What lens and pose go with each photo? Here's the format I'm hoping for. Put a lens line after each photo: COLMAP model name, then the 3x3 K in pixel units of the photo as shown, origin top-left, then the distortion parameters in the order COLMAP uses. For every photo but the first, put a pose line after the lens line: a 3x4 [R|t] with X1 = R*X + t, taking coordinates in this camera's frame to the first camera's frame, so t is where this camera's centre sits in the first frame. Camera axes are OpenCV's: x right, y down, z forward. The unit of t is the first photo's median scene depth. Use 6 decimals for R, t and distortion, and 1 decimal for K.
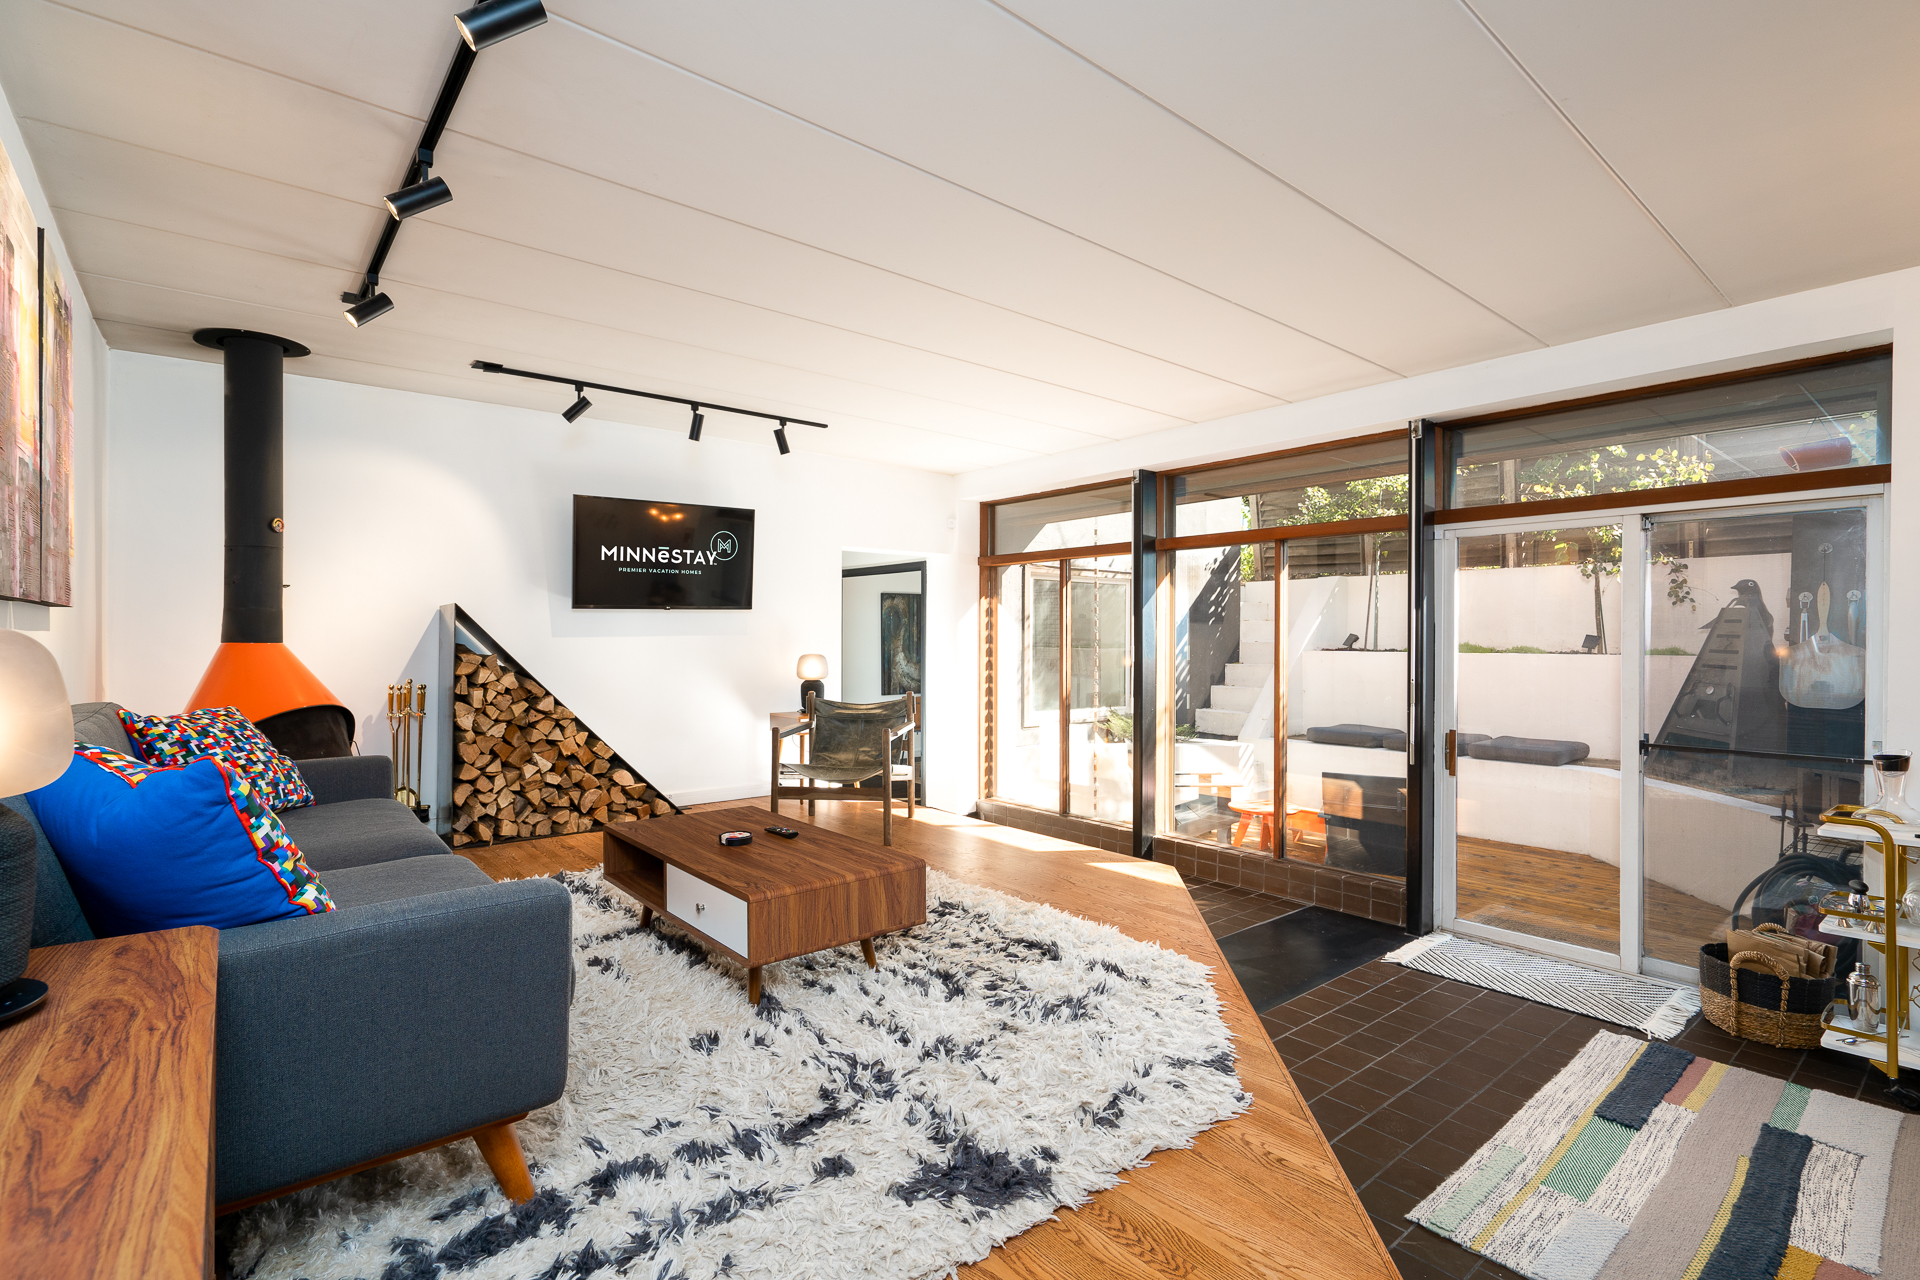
lens RADIAL K [[881.6, 0, 966.7], [0, 881.6, 638.7], [0, 0, 1]] dist [-0.013453, -0.000444]
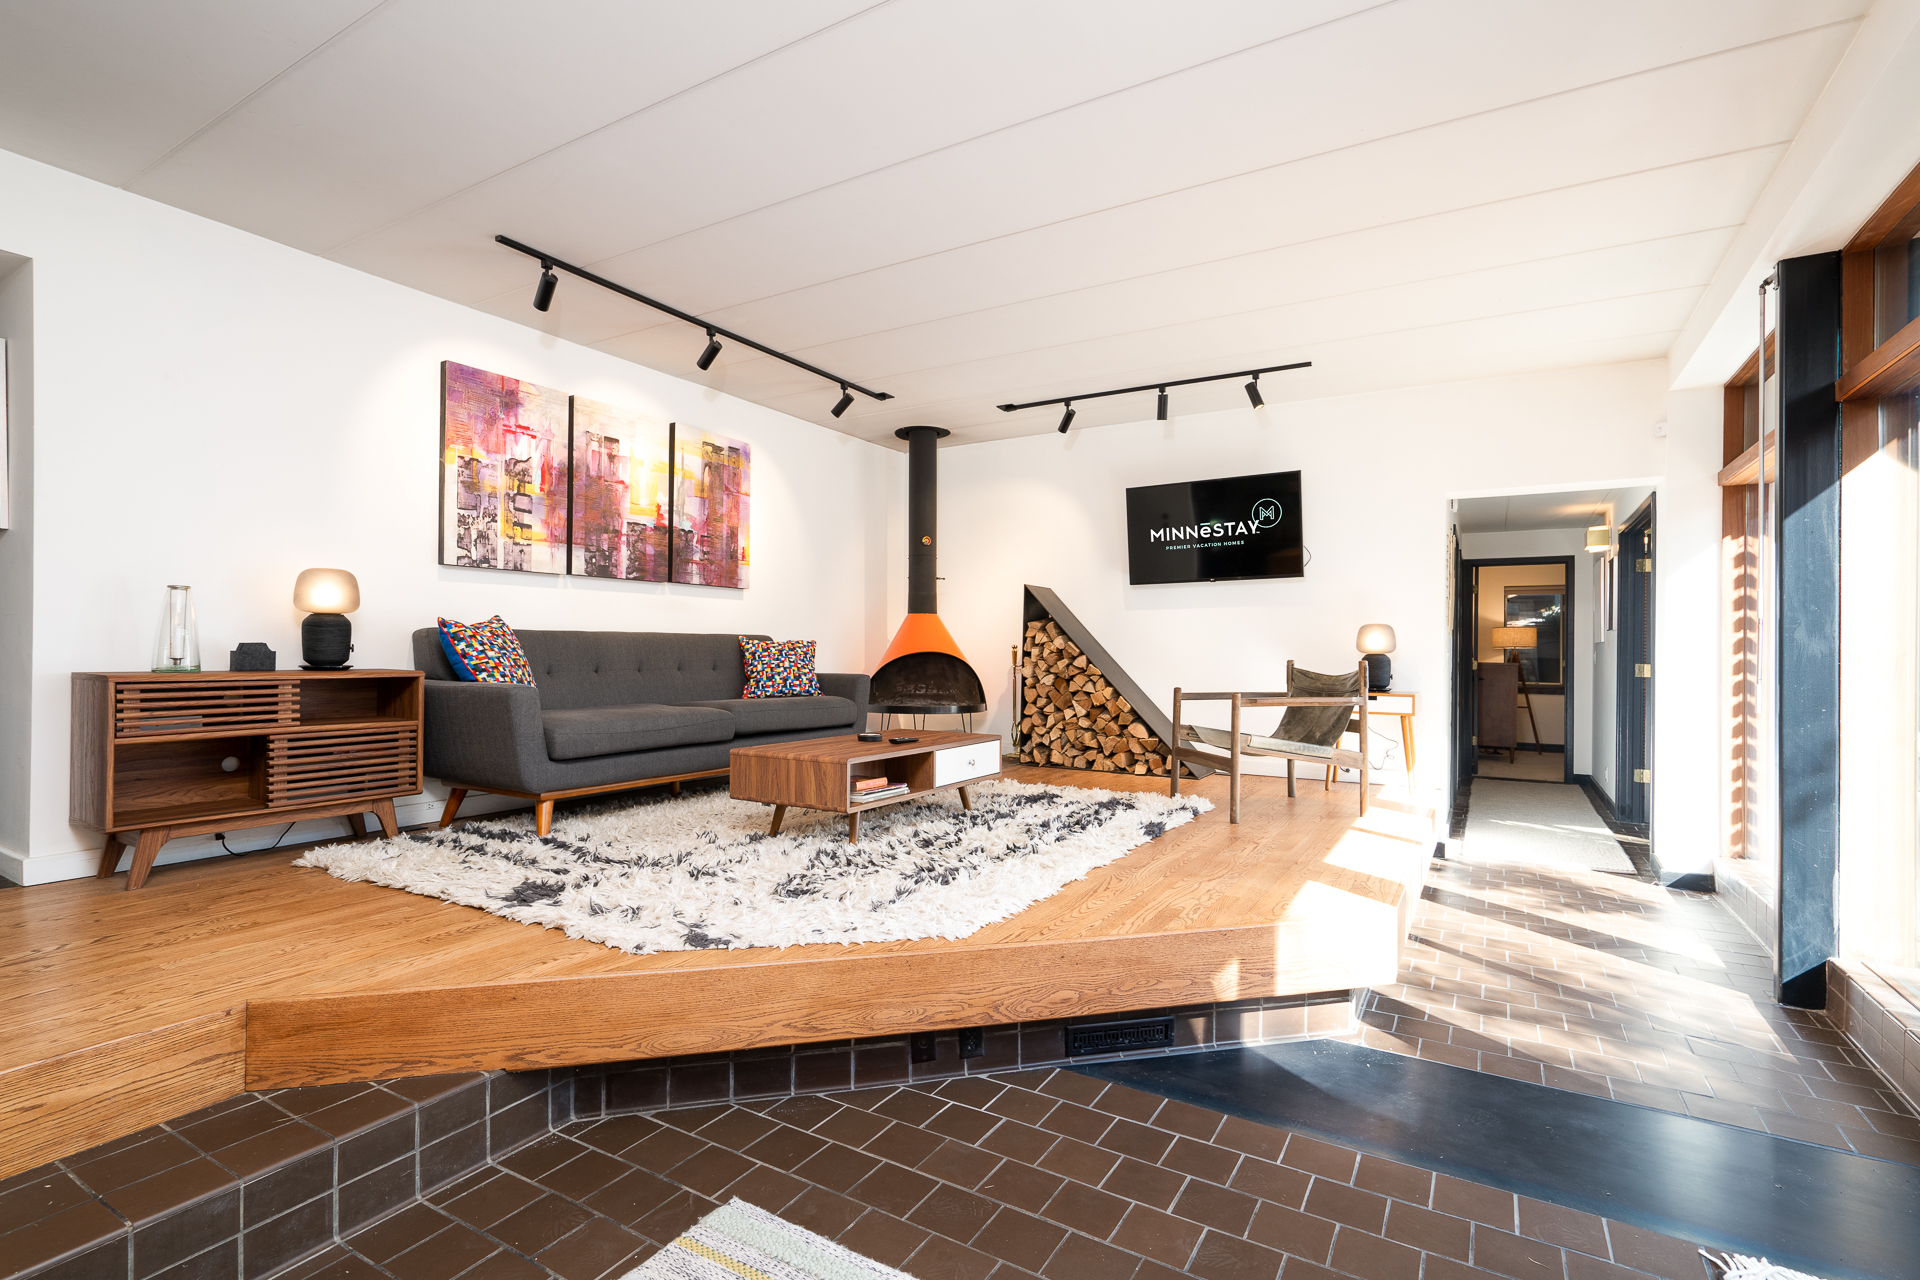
lens RADIAL K [[881.6, 0, 964.5], [0, 881.6, 644.1], [0, 0, 1]] dist [-0.013453, -0.000444]
pose [[0.336902, -0.003936, -0.941531, 0.643466], [-0.008405, 0.999939, -0.007188, 0.060119], [0.941502, 0.010335, 0.336849, 0.430840]]
